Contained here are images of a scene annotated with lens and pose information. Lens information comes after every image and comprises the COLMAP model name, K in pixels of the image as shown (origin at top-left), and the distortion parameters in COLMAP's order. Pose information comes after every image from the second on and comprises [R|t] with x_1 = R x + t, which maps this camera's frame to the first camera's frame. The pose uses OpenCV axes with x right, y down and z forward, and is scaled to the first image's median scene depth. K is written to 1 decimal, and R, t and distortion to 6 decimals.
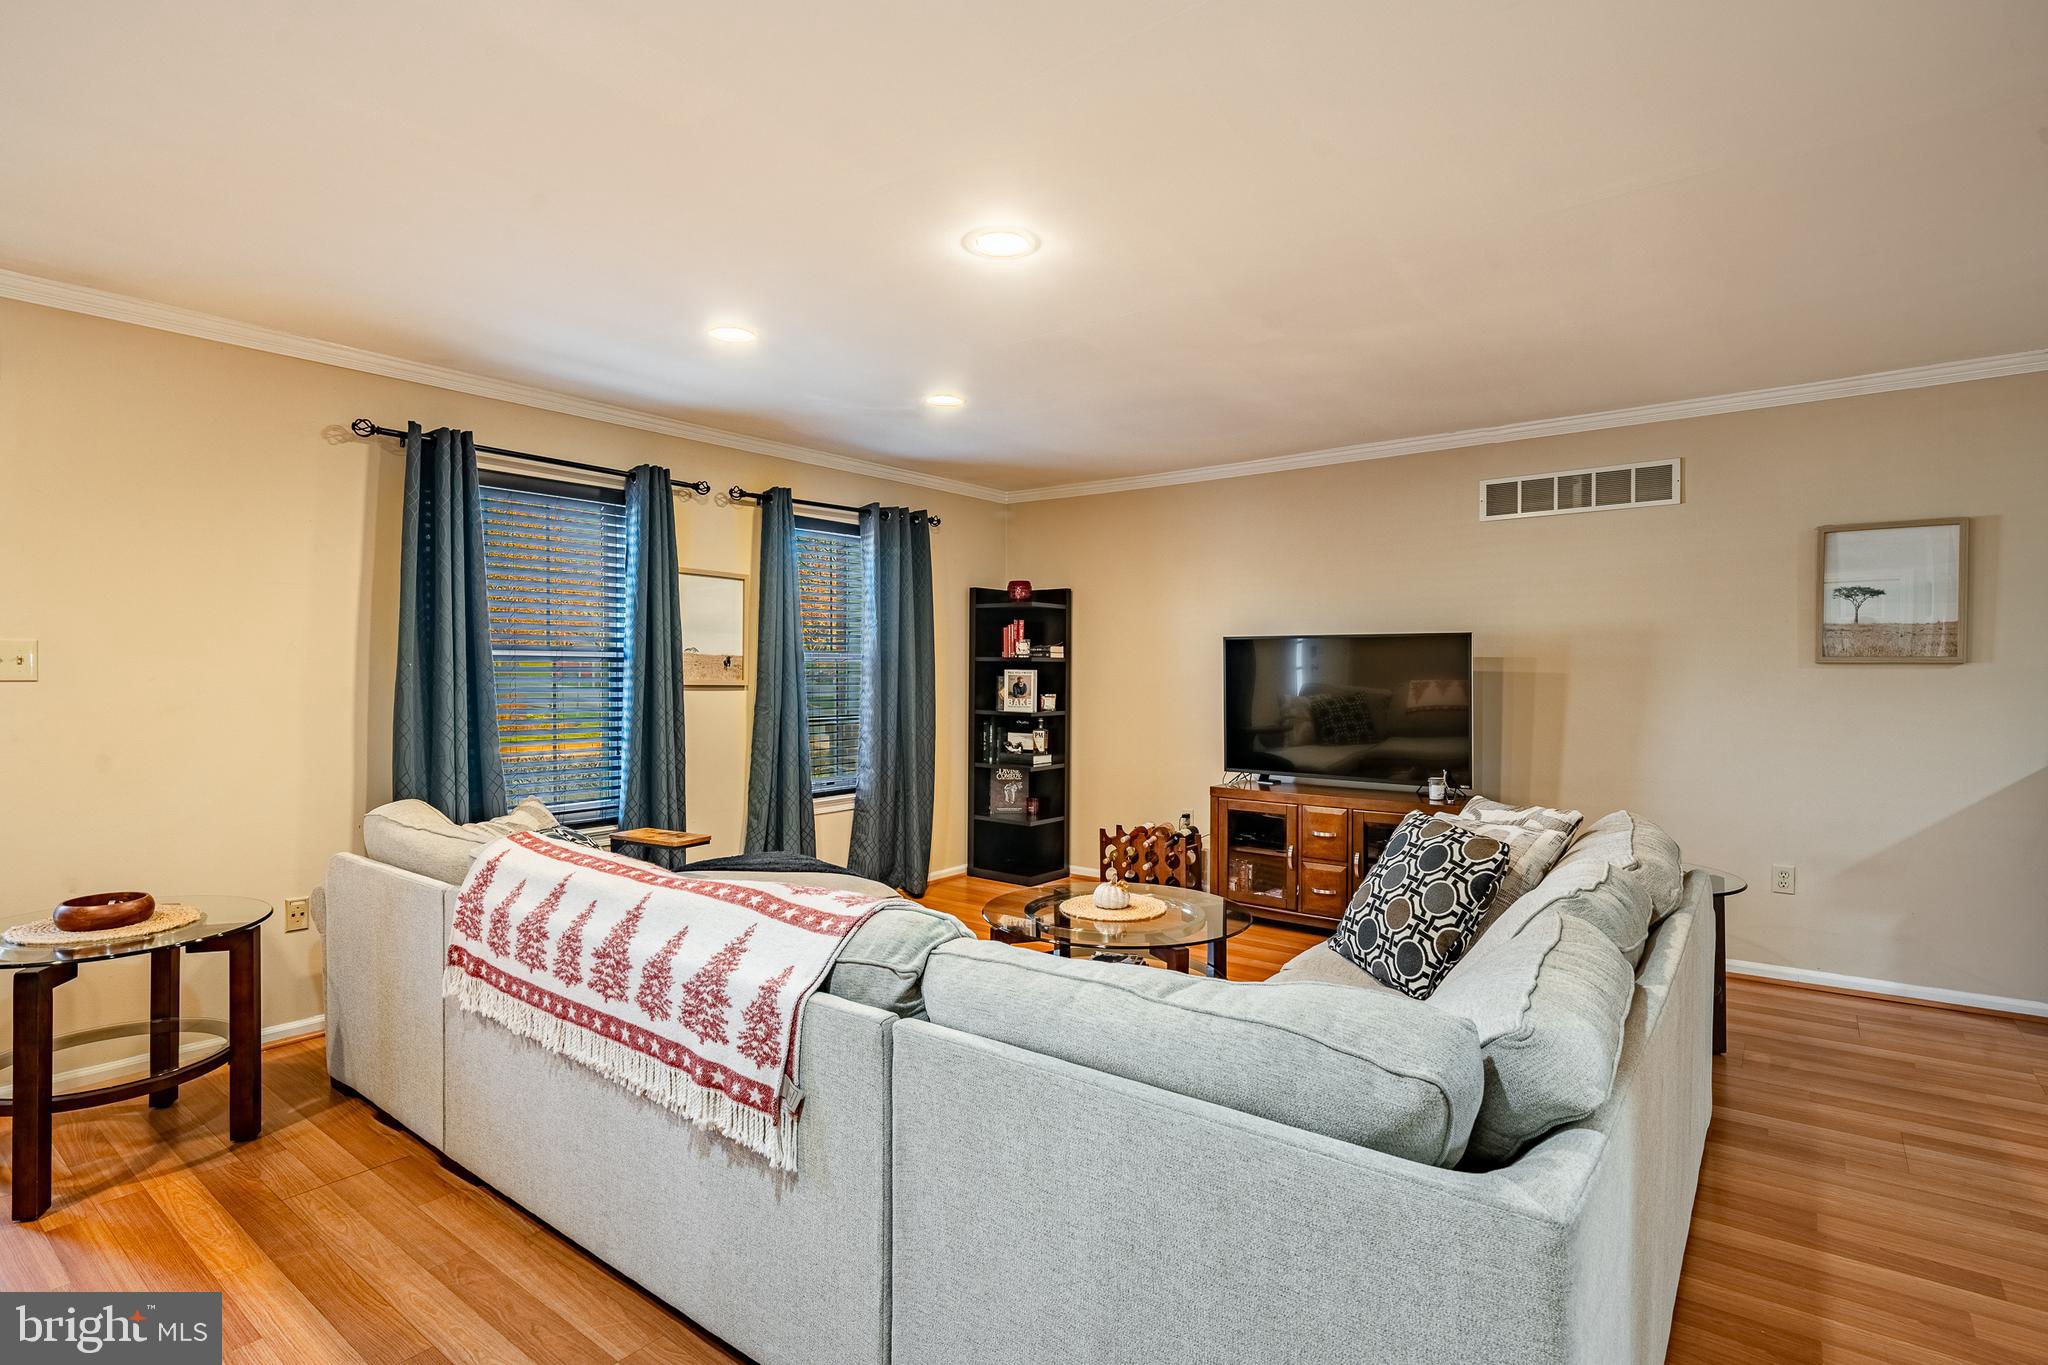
lens RADIAL K [[1003.5, 0, 1014.2], [0, 1003.5, 676.1], [0, 0, 1]] dist [-0.001738, -0.000208]
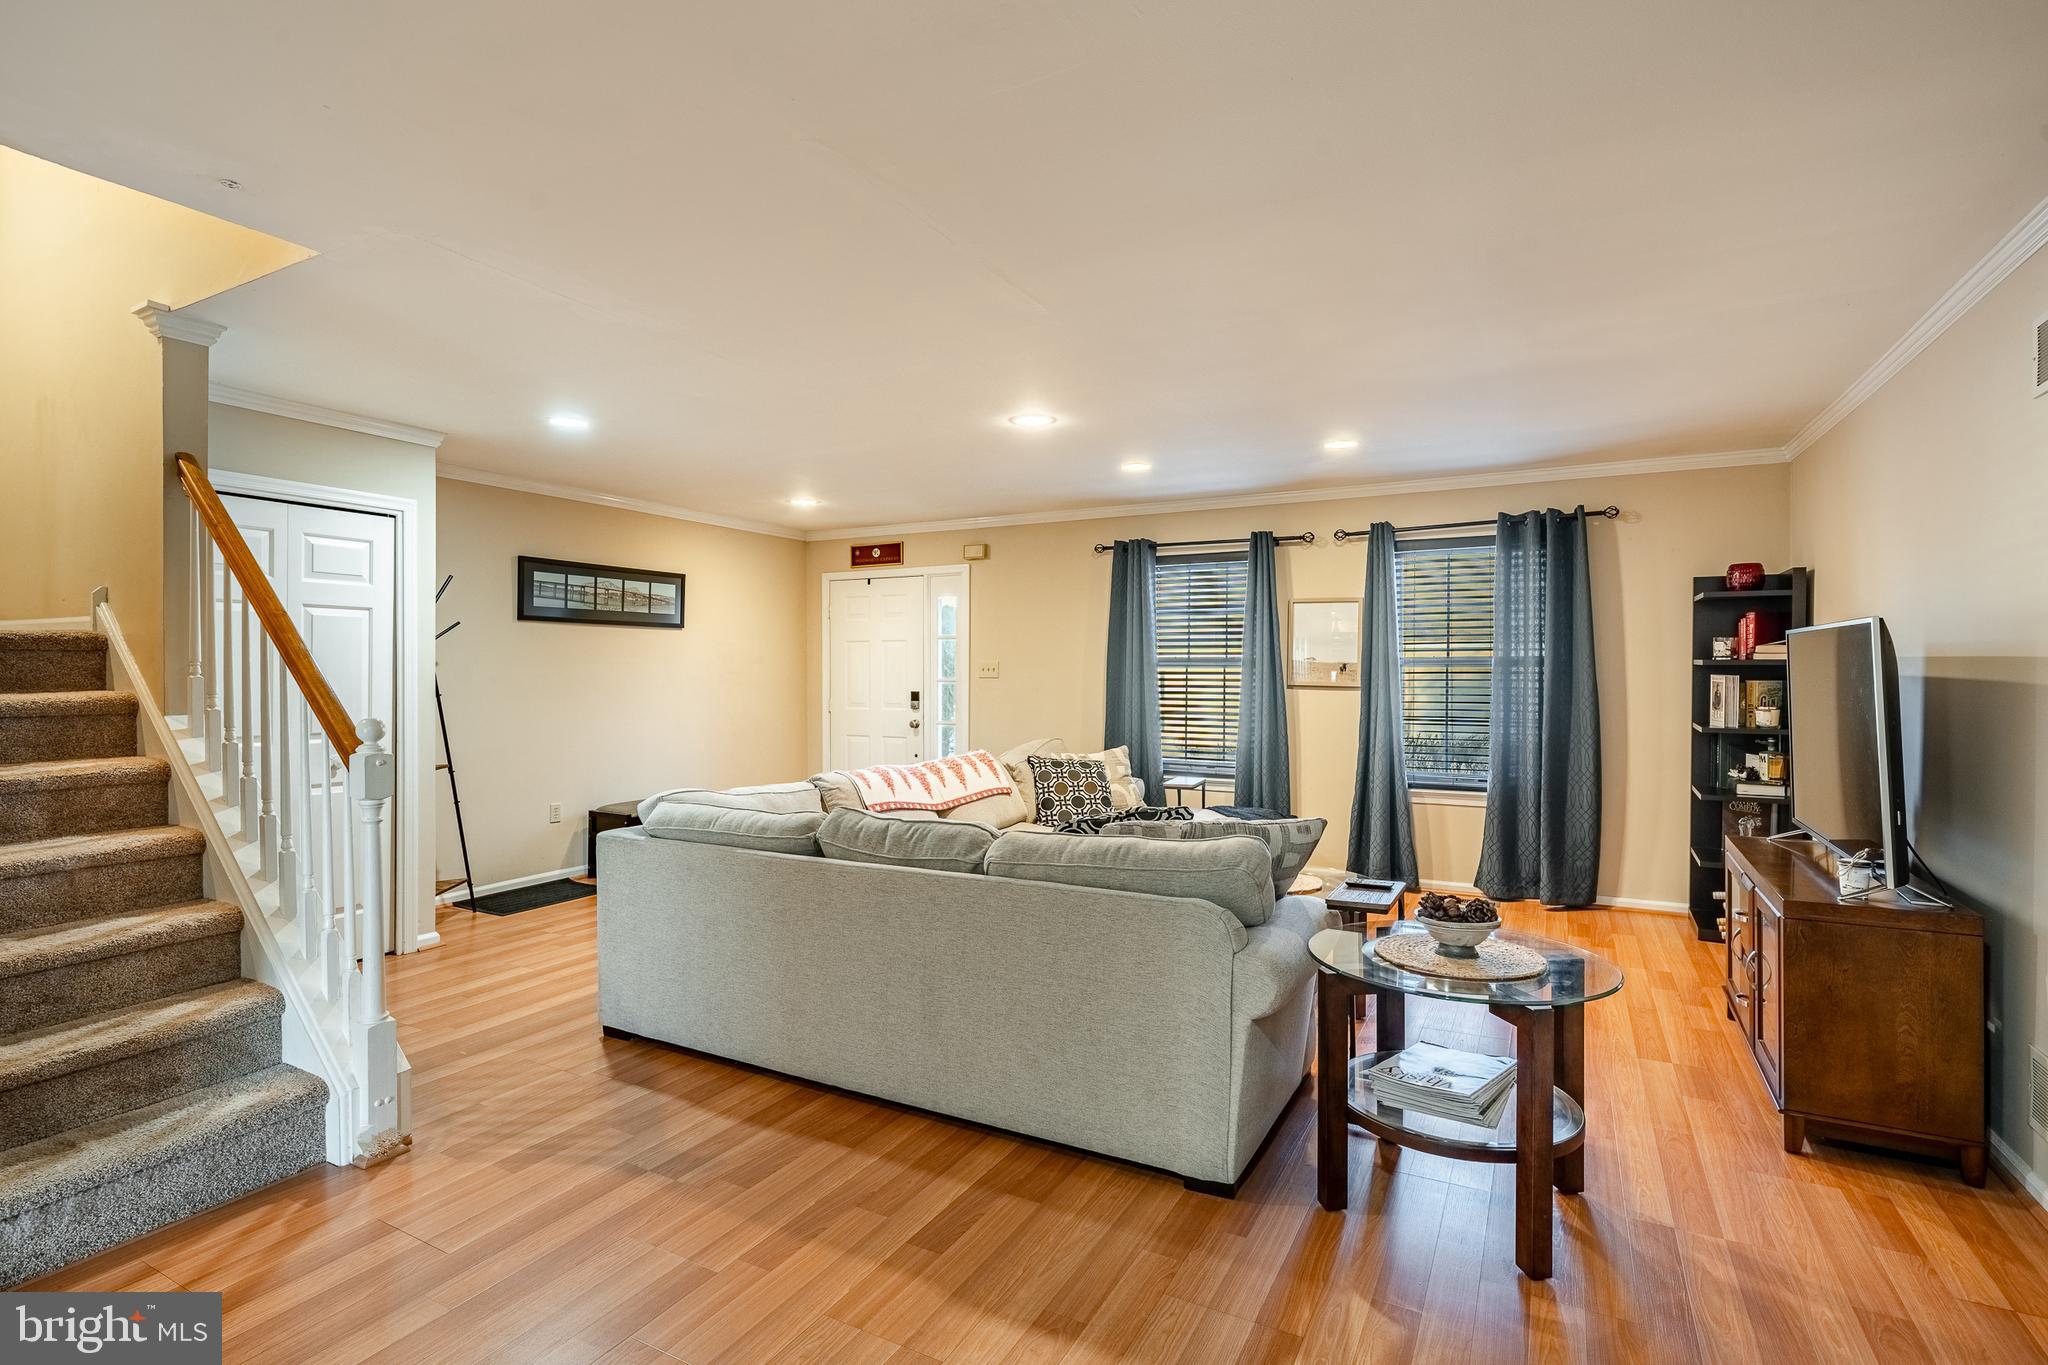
lens RADIAL K [[989.8, 0, 1014.9], [0, 989.8, 673.0], [0, 0, 1]] dist [-0.006069, 0.002293]
pose [[0.156553, 0.003832, -0.987662, 0.906095], [-0.006137, 0.999977, 0.002907, -0.008739], [0.987651, 0.005606, 0.156573, 0.404730]]
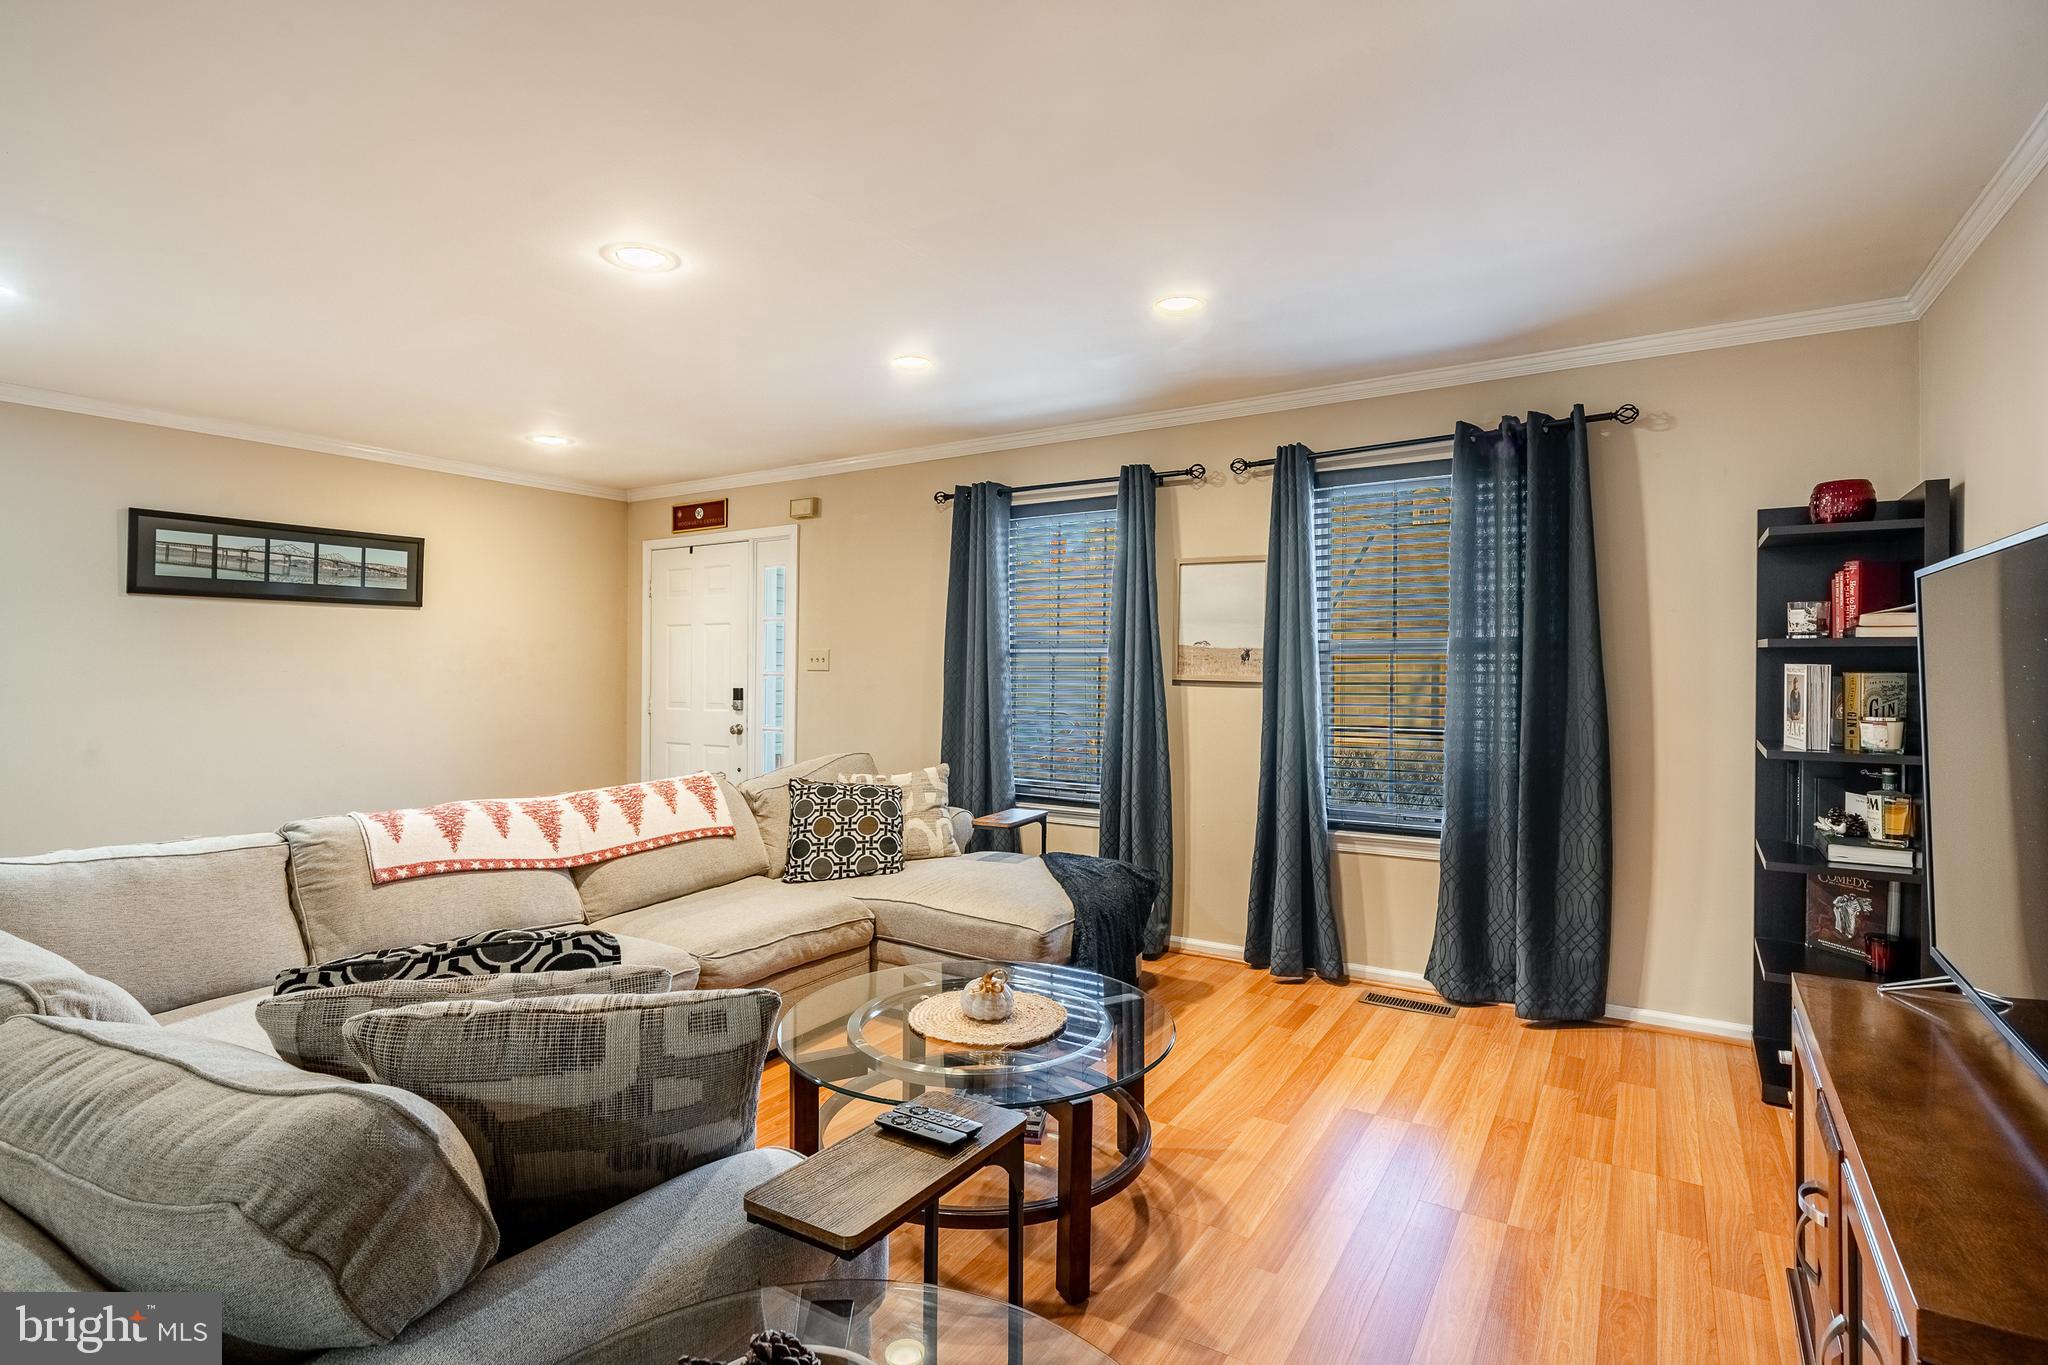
lens RADIAL K [[989.8, 0, 1020.9], [0, 989.8, 661.9], [0, 0, 1]] dist [-0.006069, 0.002293]
pose [[0.087333, -0.002321, -0.996176, 0.588483], [-0.005880, 0.999979, -0.002845, -0.004874], [0.996162, 0.006106, 0.087318, 0.742189]]
